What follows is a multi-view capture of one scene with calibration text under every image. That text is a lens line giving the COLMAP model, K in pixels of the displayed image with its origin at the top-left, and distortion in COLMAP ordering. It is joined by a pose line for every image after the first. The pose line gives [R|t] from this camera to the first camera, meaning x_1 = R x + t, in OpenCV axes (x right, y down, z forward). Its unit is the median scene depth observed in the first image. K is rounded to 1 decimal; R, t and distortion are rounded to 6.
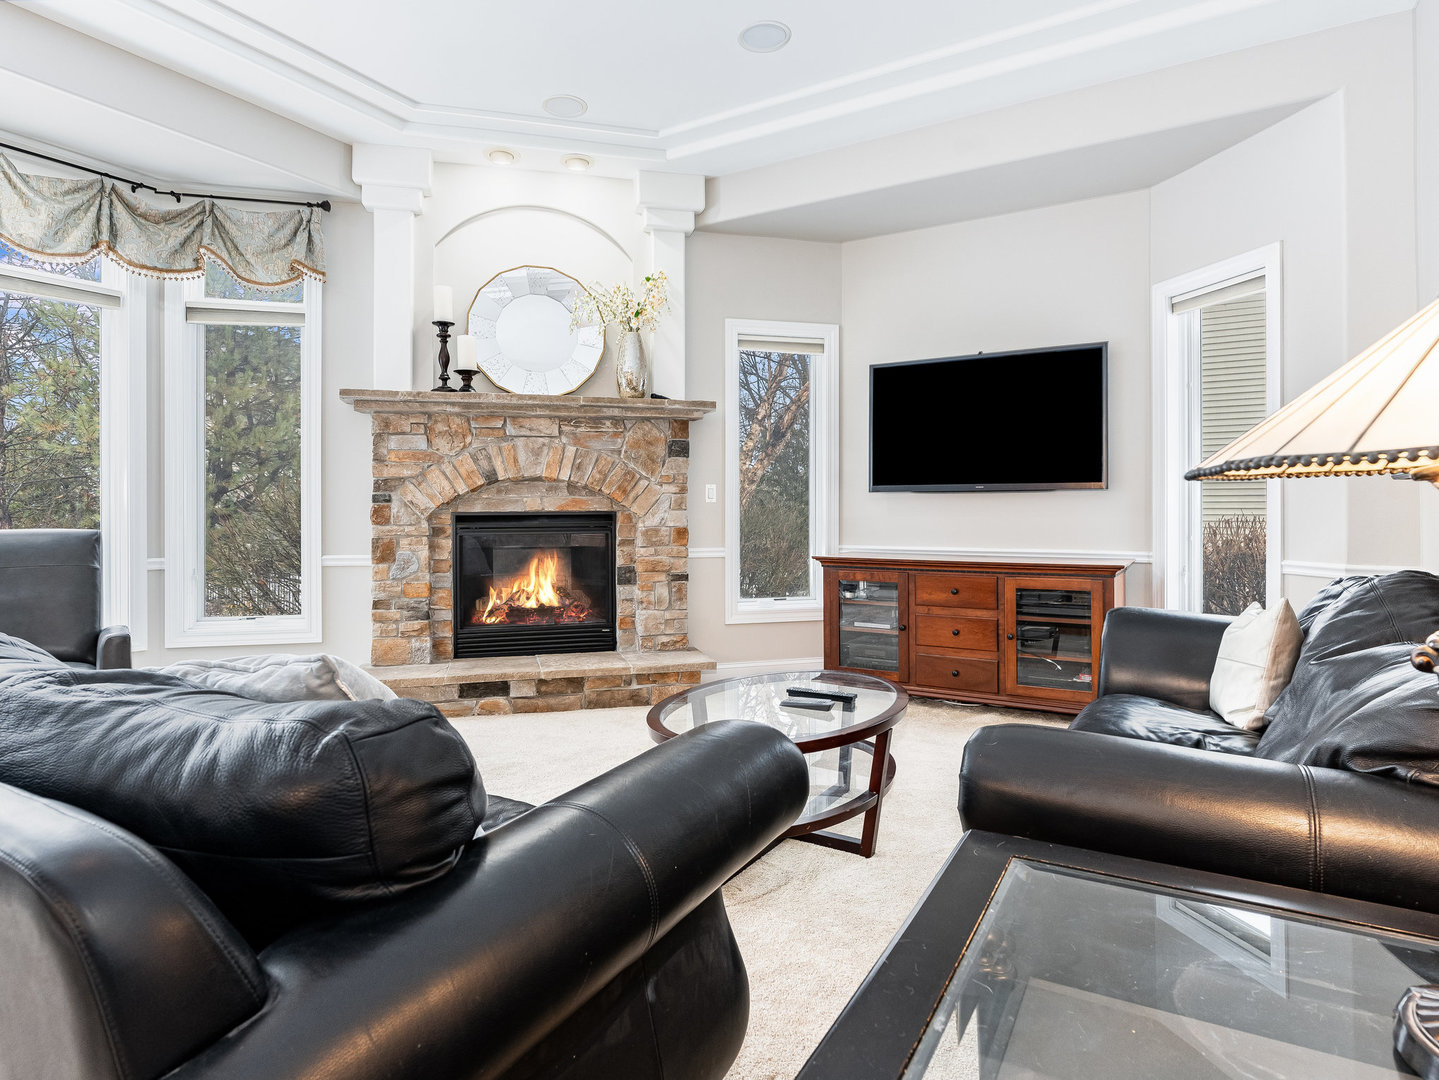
lens RADIAL K [[818.3, 0, 708.2], [0, 818.3, 512.7], [0, 0, 1]] dist [-0.001178, -0.000794]
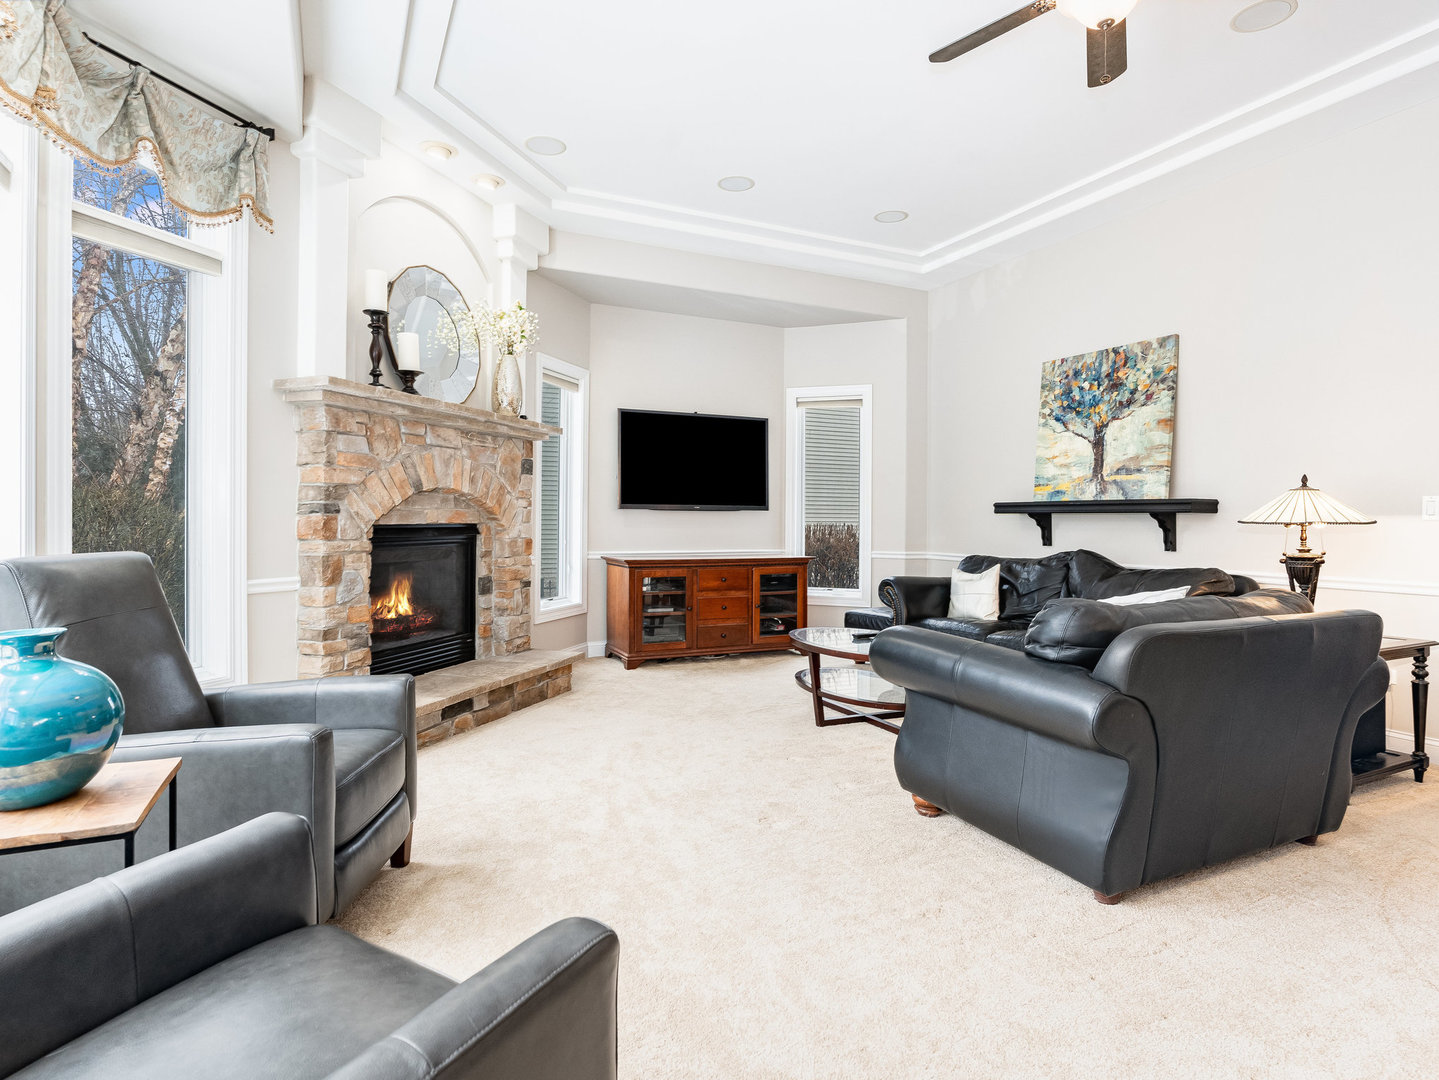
lens RADIAL K [[818.3, 0, 721.5], [0, 818.3, 530.3], [0, 0, 1]] dist [-0.001178, -0.000794]
pose [[0.541760, -0.004556, 0.840521, -0.888562], [-0.006762, 0.999929, 0.009778, -0.006126], [-0.840506, -0.010981, 0.541691, 0.205180]]
